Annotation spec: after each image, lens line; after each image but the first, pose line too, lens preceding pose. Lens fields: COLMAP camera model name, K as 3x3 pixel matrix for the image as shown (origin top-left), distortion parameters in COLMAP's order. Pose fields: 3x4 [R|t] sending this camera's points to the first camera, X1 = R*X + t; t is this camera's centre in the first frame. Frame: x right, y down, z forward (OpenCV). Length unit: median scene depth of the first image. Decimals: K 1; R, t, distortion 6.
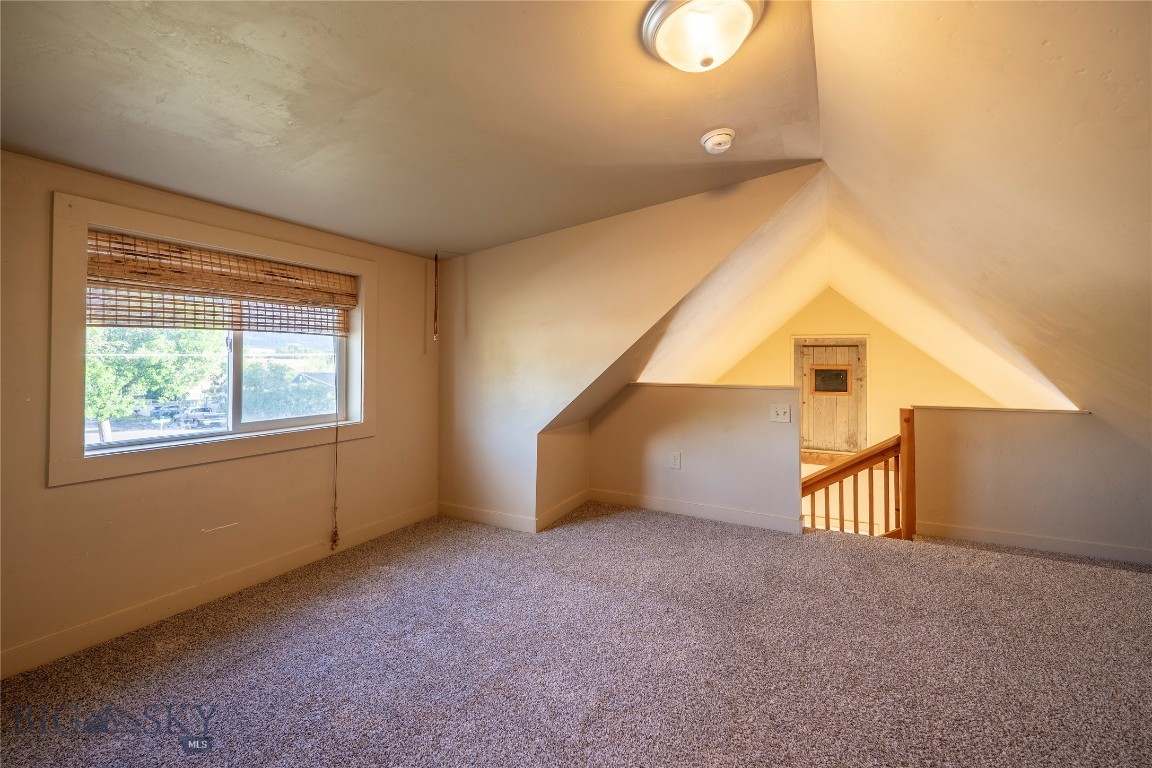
lens RADIAL K [[482.0, 0, 578.9], [0, 482.0, 333.7], [0, 0, 1]] dist [-0.000552, 0.000021]
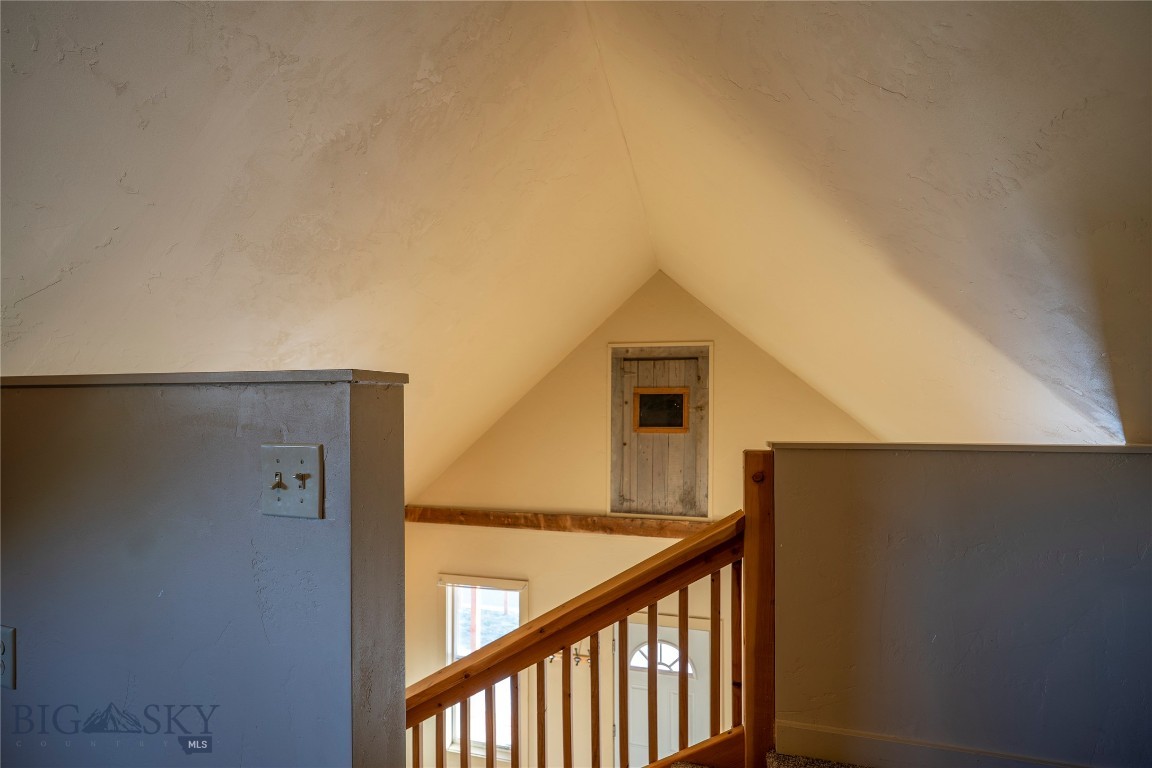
lens RADIAL K [[476.6, 0, 576.0], [0, 476.6, 384.0], [0, 0, 1]] dist [-0.000603, -0.000139]
pose [[0.975083, 0.009227, 0.221650, 0.266117], [-0.010516, 0.999934, 0.004634, 0.059905], [-0.221592, -0.006850, 0.975115, 0.387981]]
